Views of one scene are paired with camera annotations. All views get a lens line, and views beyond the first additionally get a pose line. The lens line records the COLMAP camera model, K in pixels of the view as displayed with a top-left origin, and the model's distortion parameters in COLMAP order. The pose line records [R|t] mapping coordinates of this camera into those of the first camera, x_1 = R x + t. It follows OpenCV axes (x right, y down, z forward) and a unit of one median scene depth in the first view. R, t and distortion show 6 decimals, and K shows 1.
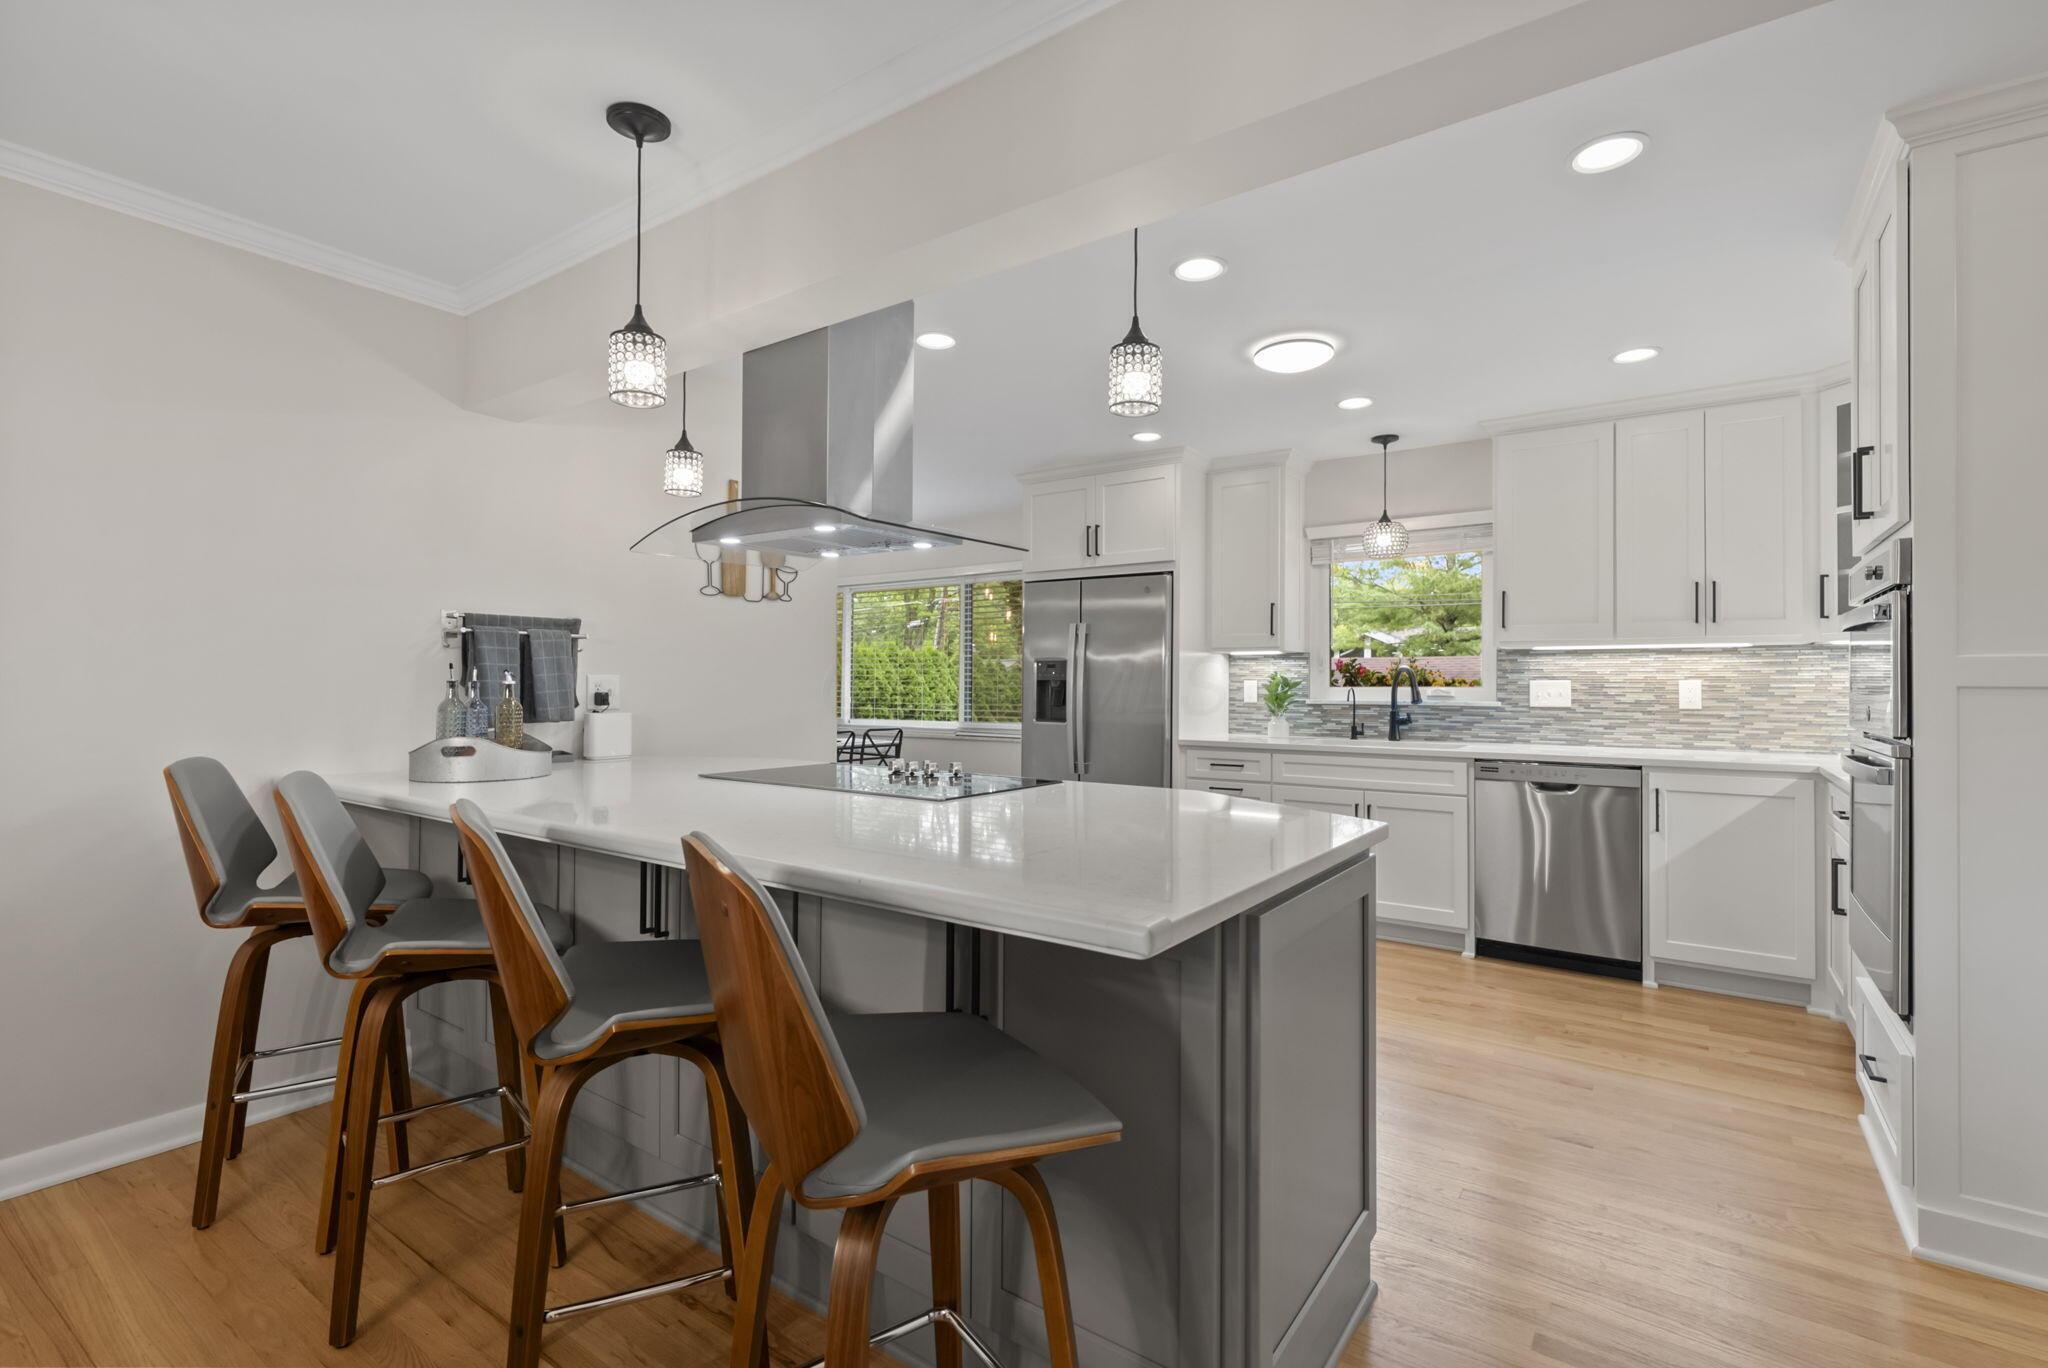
lens RADIAL K [[938.6, 0, 1018.8], [0, 938.6, 683.5], [0, 0, 1]] dist [0.001149, 0.000101]
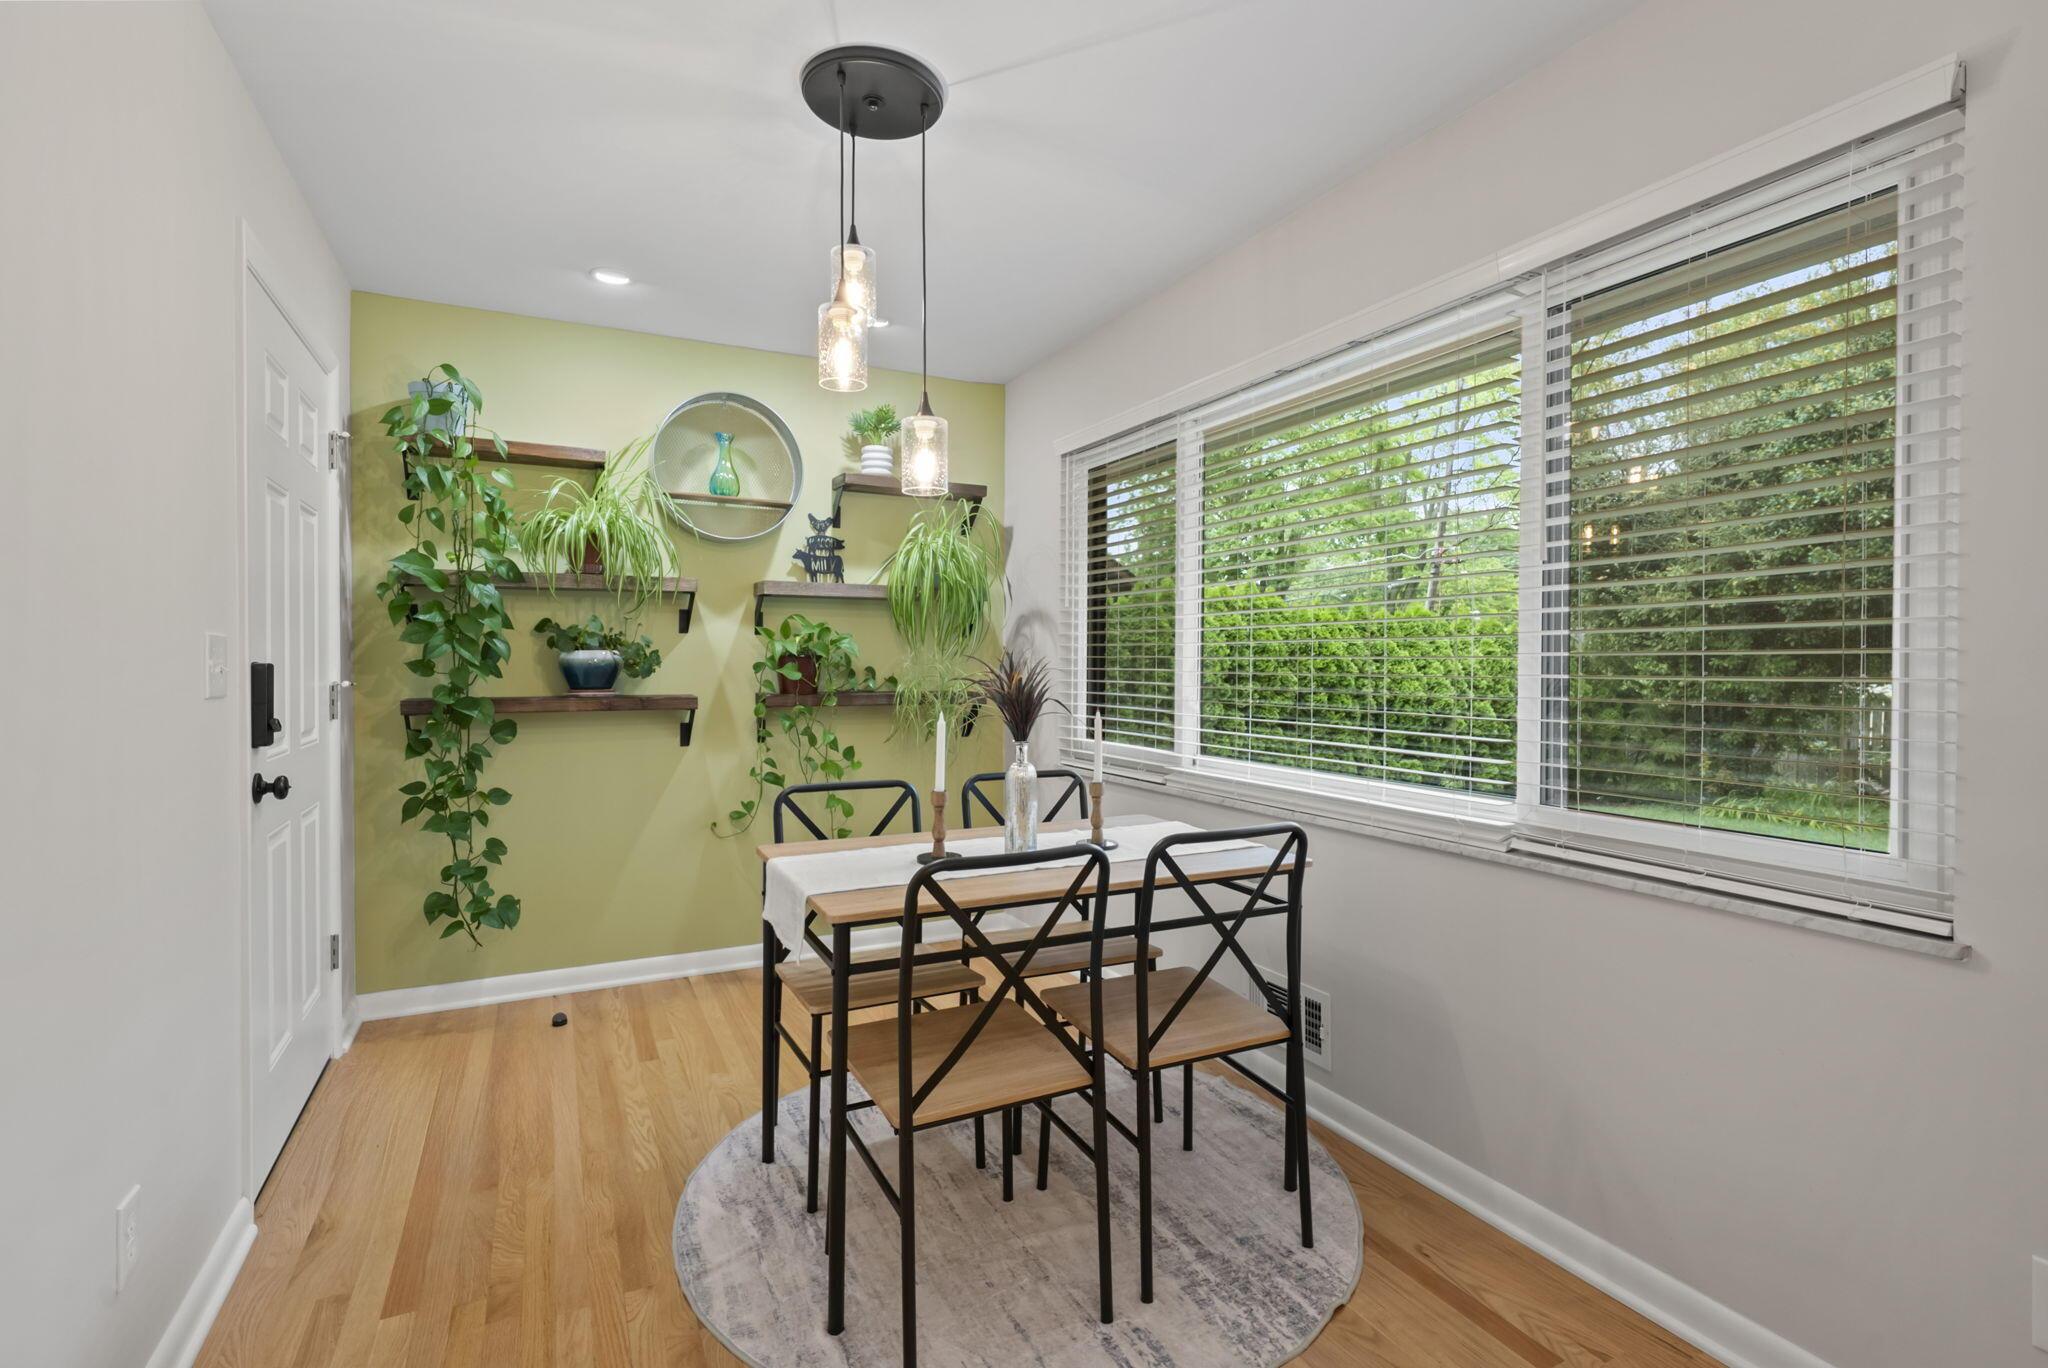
lens RADIAL K [[938.6, 0, 1024.3], [0, 938.6, 673.2], [0, 0, 1]] dist [0.001149, 0.000101]
pose [[0.880672, 0.002313, -0.473721, -0.021556], [0.004627, 0.999898, 0.013484, -0.001132], [0.473704, -0.014067, 0.880572, 0.240873]]
